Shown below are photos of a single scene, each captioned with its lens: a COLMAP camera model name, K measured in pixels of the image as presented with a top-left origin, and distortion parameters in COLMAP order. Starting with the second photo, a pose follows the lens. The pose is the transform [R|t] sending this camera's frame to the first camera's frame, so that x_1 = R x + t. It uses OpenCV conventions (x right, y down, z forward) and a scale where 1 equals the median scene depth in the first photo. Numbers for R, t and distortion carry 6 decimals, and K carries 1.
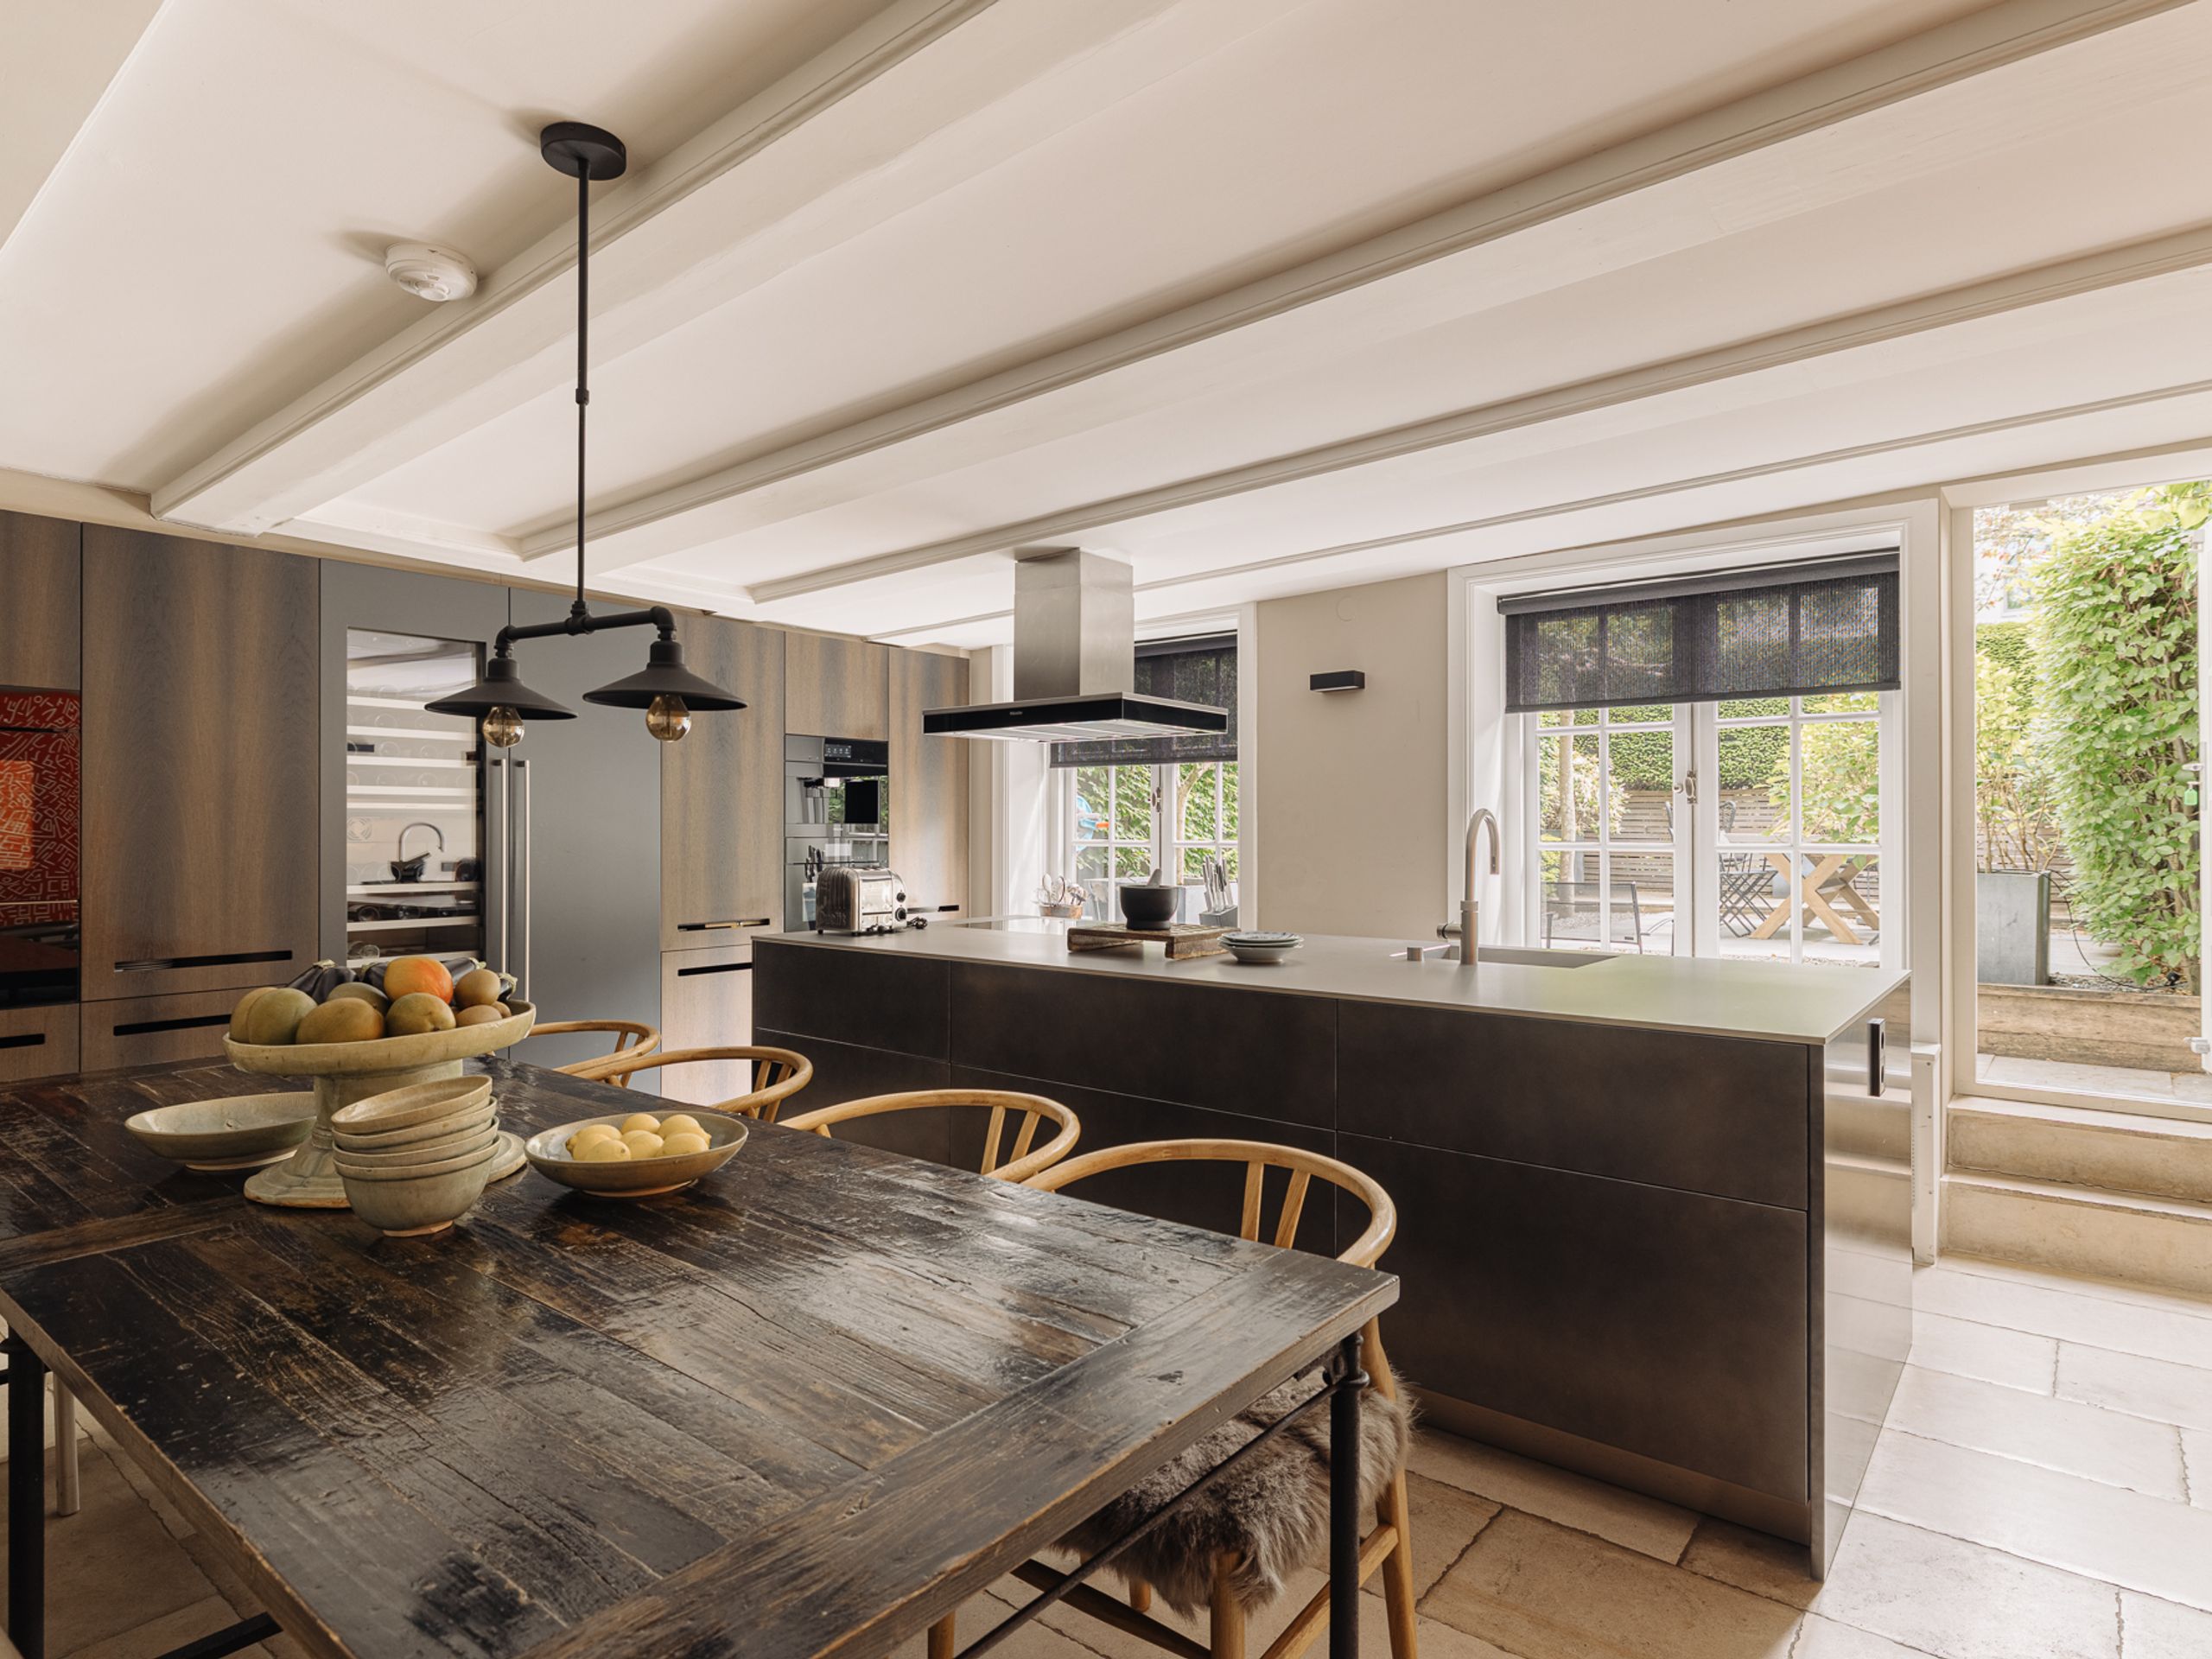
lens RADIAL K [[1215.8, 0, 1106.0], [0, 1215.8, 829.5], [0, 0, 1]] dist [-0.000820, -0.001483]
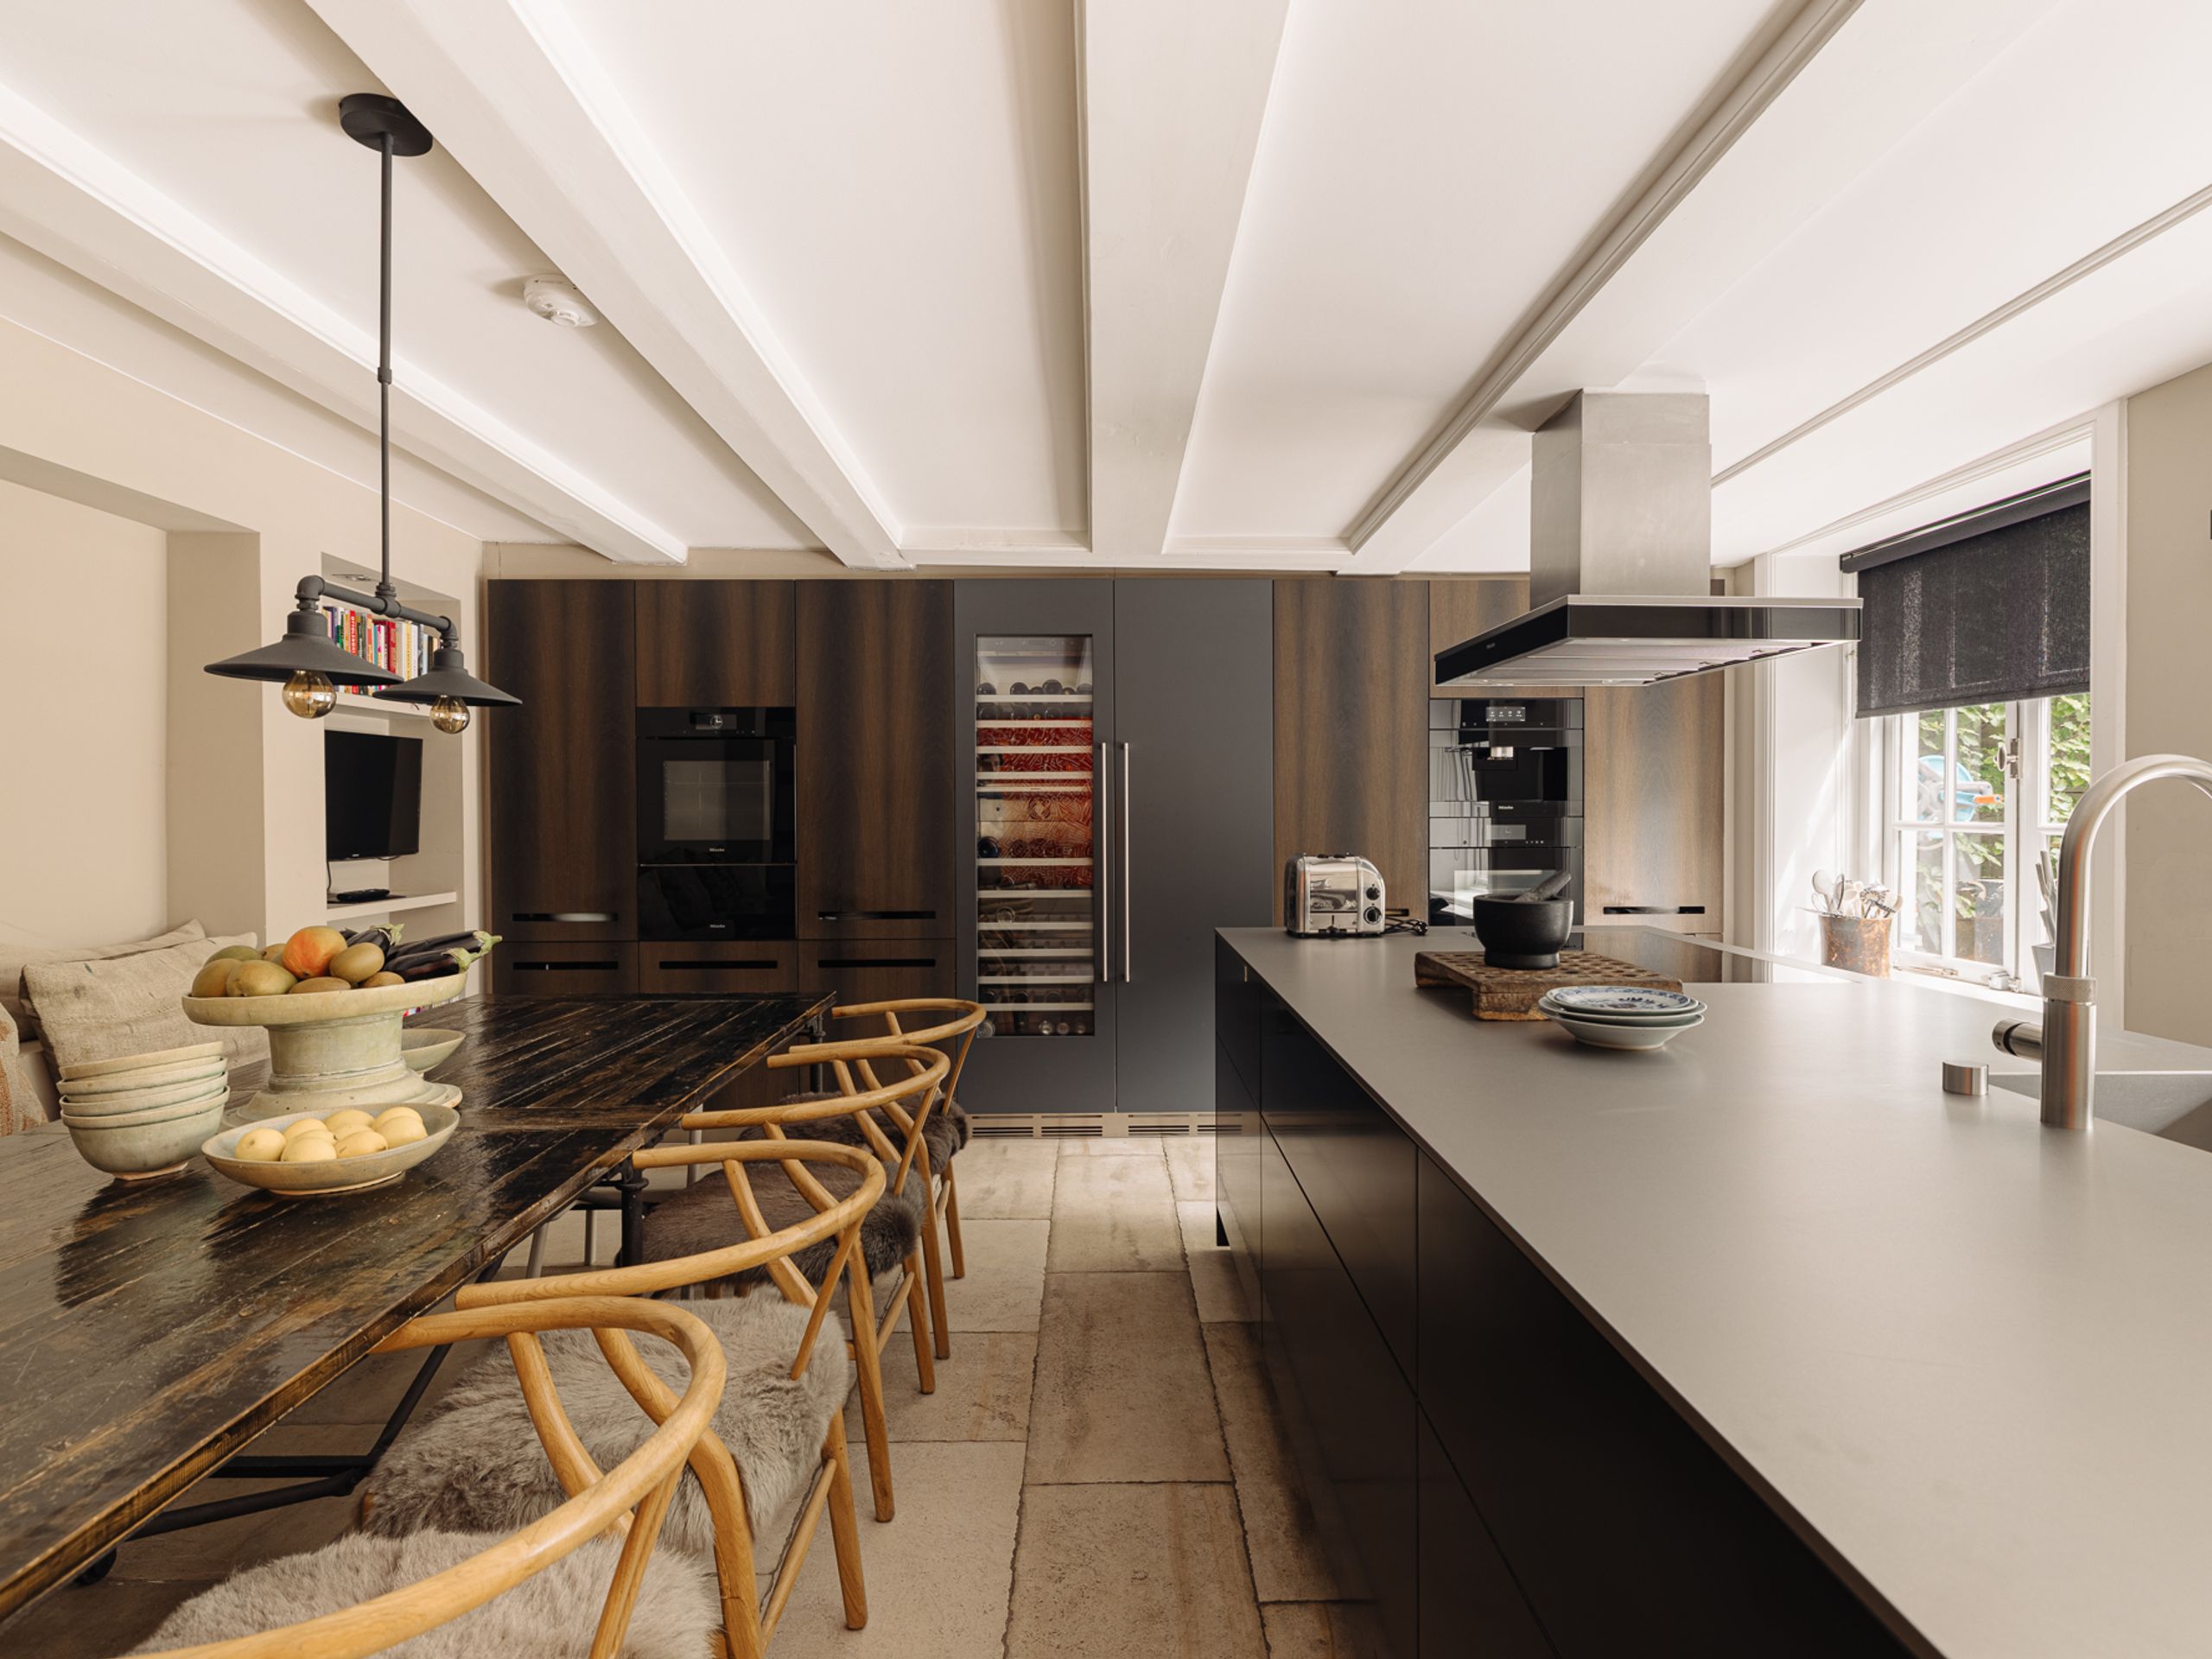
lens RADIAL K [[1167.0, 0, 1106.0], [0, 1167.0, 829.5], [0, 0, 1]] dist [-0.001105, -0.000665]
pose [[0.638653, 0.010239, -0.769426, 0.308689], [0.003738, 0.999858, 0.016408, 0.000816], [0.769485, -0.013356, 0.638525, 0.380731]]
